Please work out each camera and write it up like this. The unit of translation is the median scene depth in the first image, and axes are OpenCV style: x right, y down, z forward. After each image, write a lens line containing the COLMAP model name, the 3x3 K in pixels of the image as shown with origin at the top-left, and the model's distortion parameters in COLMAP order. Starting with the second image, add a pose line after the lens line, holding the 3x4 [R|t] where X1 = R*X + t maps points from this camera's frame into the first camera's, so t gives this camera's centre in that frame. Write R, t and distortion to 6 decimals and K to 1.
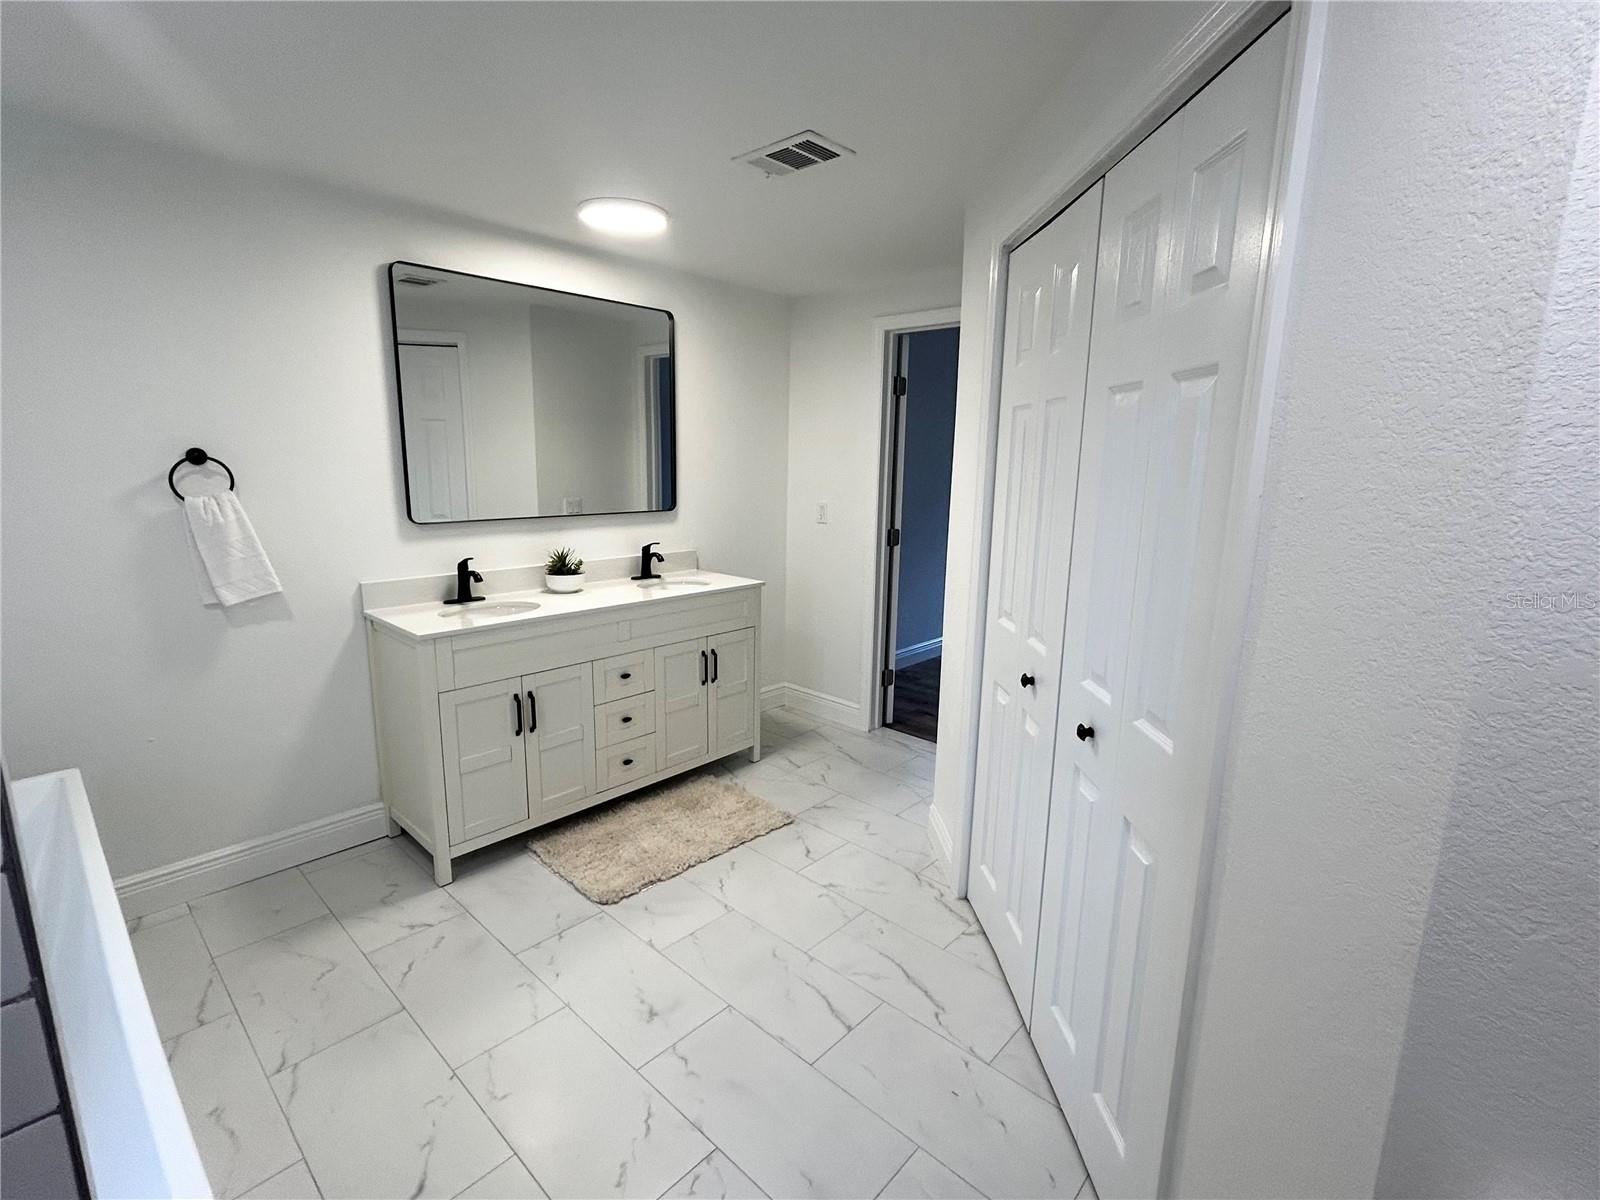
lens RADIAL K [[745.7, 0, 804.1], [0, 745.7, 597.0], [0, 0, 1]] dist [-0.000864, 0.000632]
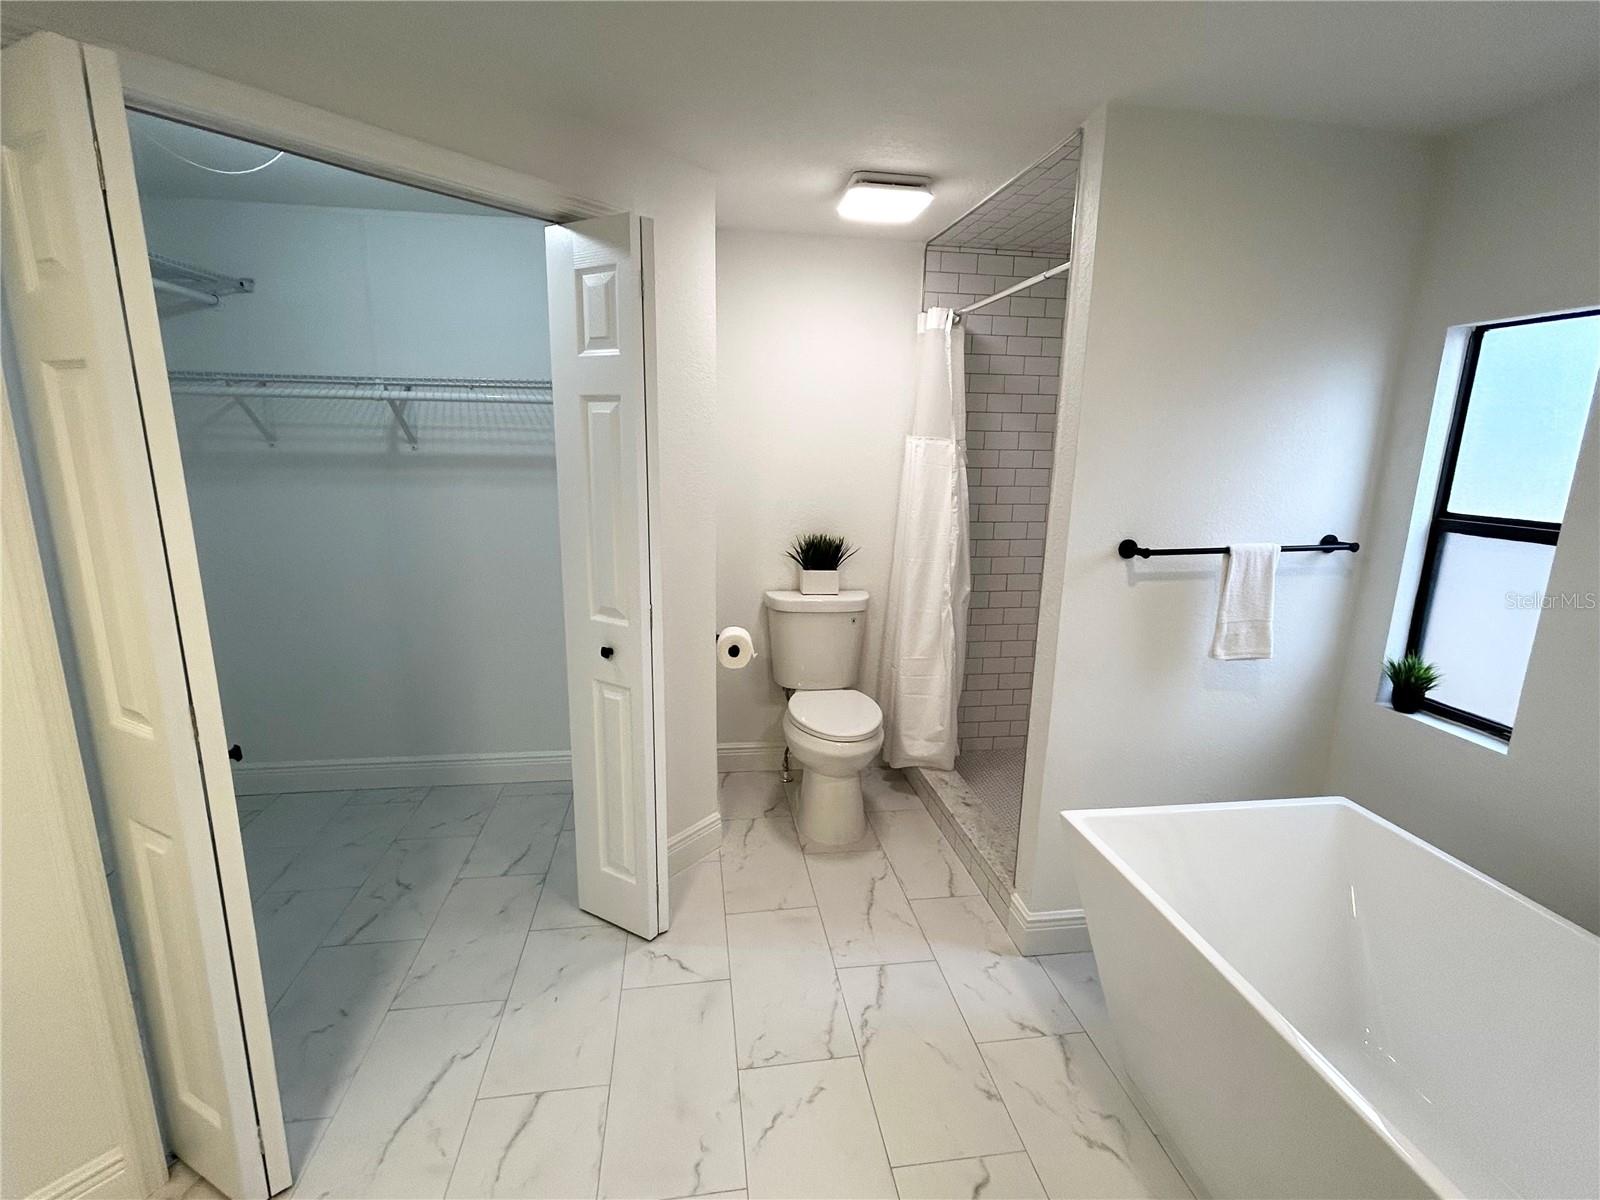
lens RADIAL K [[745.7, 0, 803.2], [0, 745.7, 601.0], [0, 0, 1]] dist [-0.000864, 0.000632]
pose [[-0.775678, -0.170672, 0.607614, -0.682172], [0.087299, 0.924472, 0.371120, -0.297930], [-0.625062, 0.340914, -0.702193, 1.336853]]
